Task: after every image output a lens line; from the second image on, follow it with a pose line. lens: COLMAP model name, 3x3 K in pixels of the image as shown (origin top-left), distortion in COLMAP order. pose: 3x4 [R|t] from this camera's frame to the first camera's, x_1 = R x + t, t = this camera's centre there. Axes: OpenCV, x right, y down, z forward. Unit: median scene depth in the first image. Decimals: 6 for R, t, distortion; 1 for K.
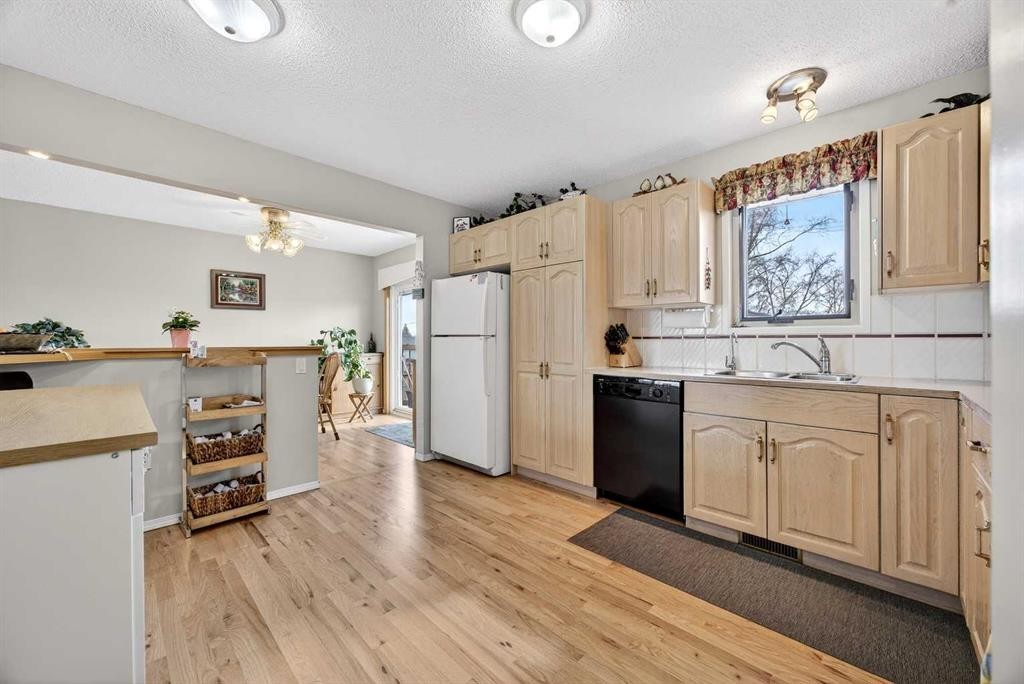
lens RADIAL K [[400.2, 0, 520.0], [0, 400.2, 340.6], [0, 0, 1]] dist [-0.003027, 0.000732]
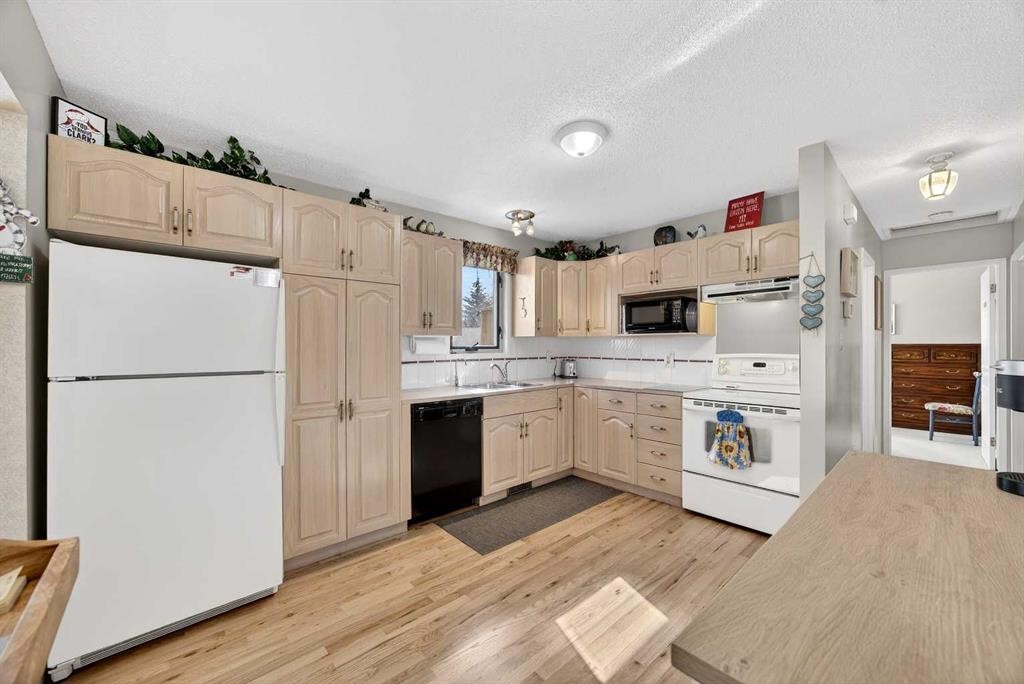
lens RADIAL K [[400.2, 0, 519.3], [0, 400.2, 344.3], [0, 0, 1]] dist [-0.003027, 0.000732]
pose [[0.056700, 0.003845, 0.998384, -0.730499], [0.000463, 0.999992, -0.003877, -0.055354], [-0.998391, 0.000682, 0.056698, 0.630362]]
